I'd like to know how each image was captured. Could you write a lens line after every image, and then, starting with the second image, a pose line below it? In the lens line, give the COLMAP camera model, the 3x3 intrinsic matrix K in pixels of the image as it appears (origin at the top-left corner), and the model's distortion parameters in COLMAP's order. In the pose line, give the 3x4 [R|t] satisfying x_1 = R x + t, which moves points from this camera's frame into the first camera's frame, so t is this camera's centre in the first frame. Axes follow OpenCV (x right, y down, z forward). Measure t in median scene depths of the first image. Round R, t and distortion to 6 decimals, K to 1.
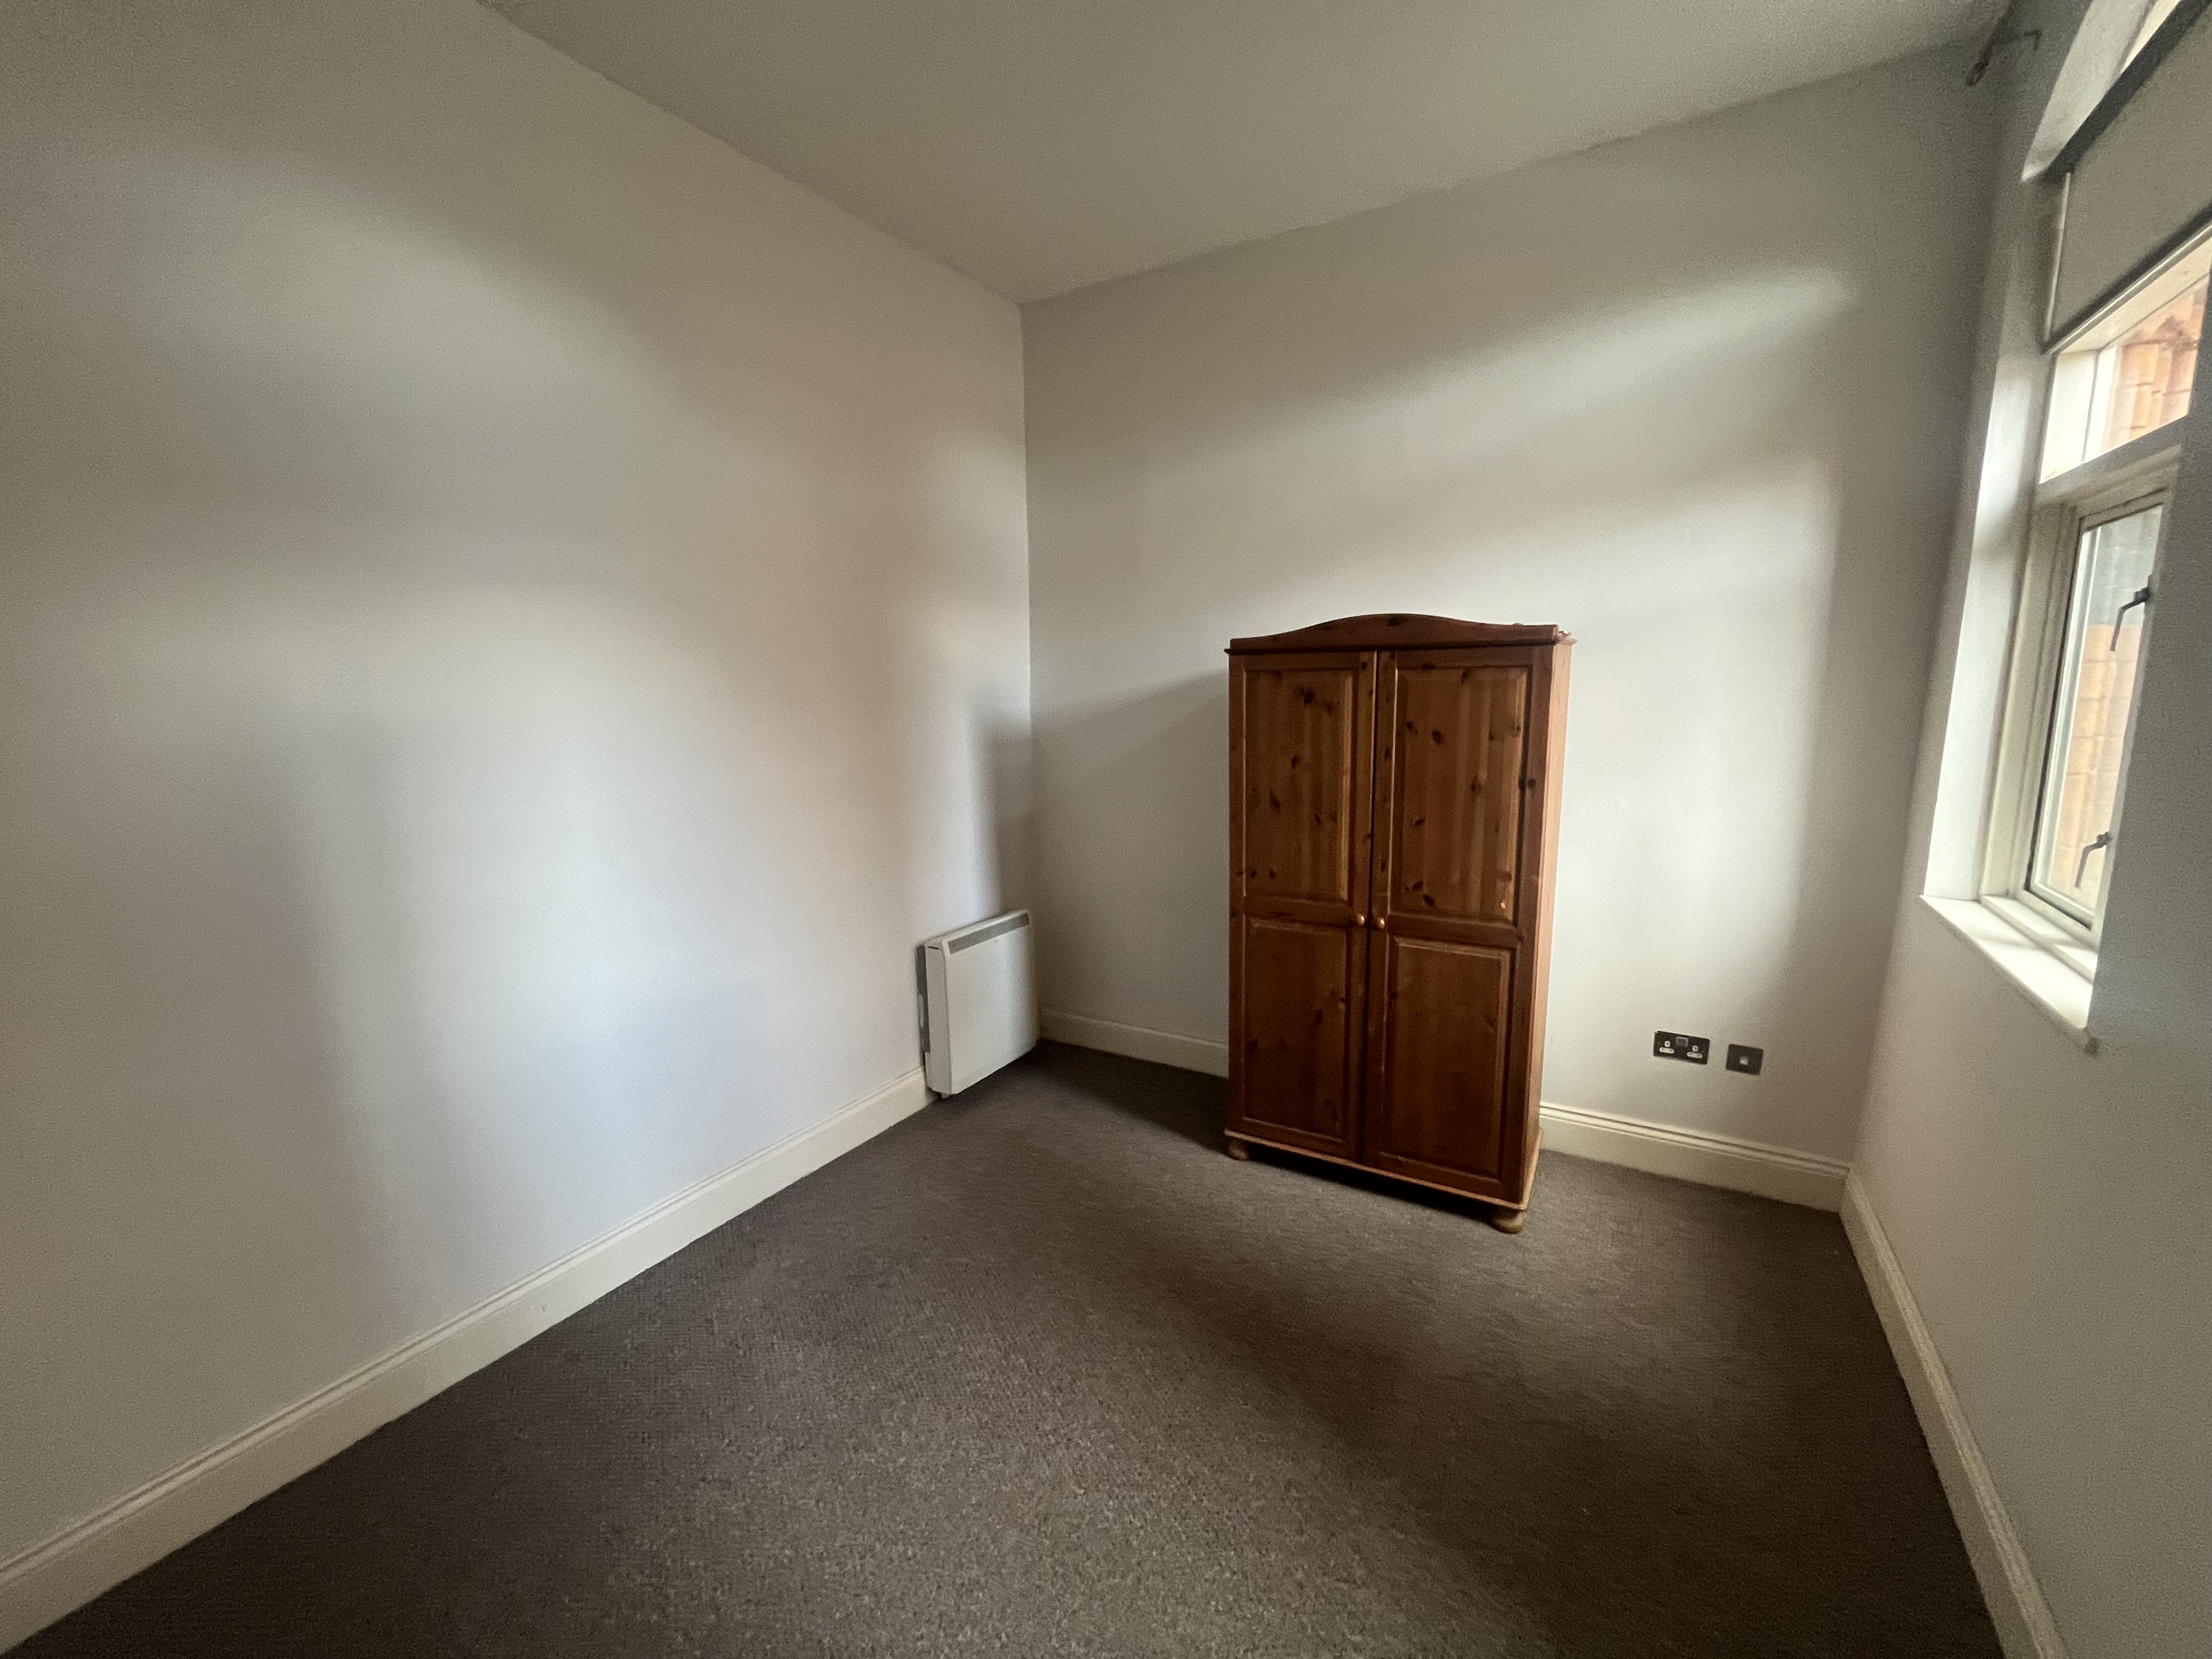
lens RADIAL K [[898.9, 0, 1107.9], [0, 898.9, 832.3], [0, 0, 1]] dist [-0.002248, -0.000476]
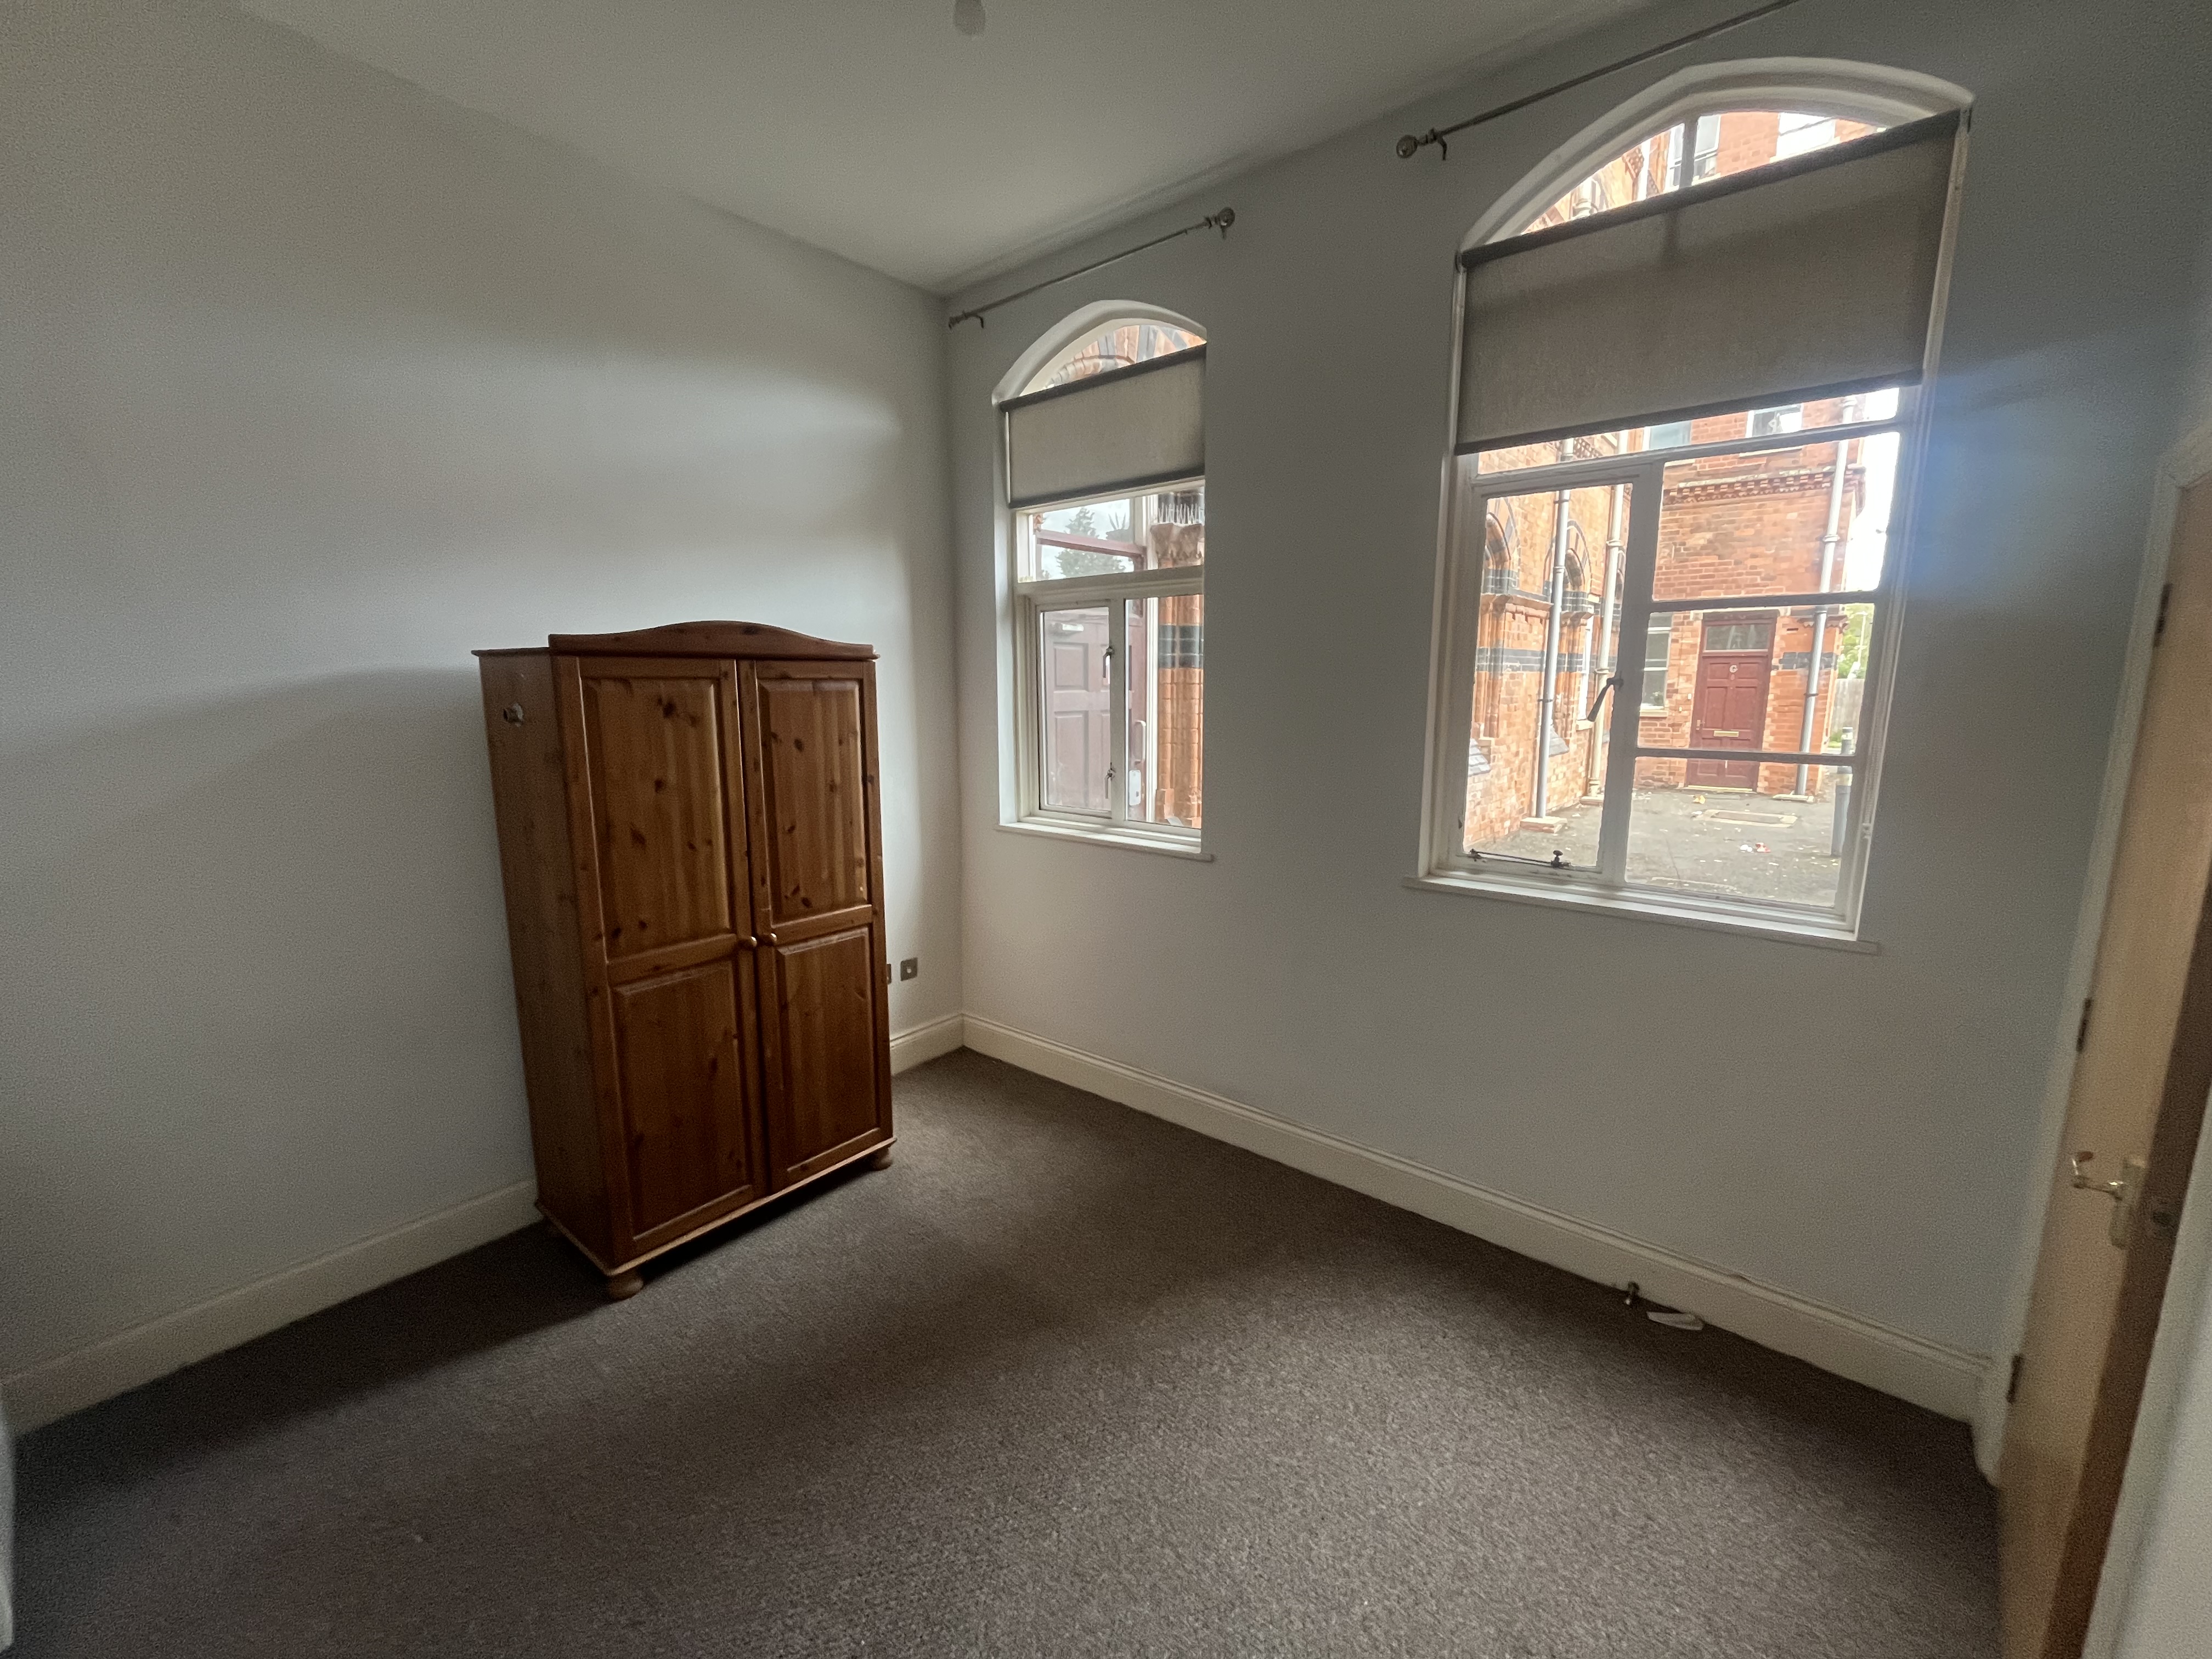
lens RADIAL K [[898.9, 0, 1093.5], [0, 898.9, 832.1], [0, 0, 1]] dist [-0.002248, -0.000476]
pose [[0.160868, -0.144290, 0.976372, -0.586635], [0.164254, 0.979374, 0.117671, -0.070648], [-0.973212, 0.141443, 0.181250, 0.473258]]
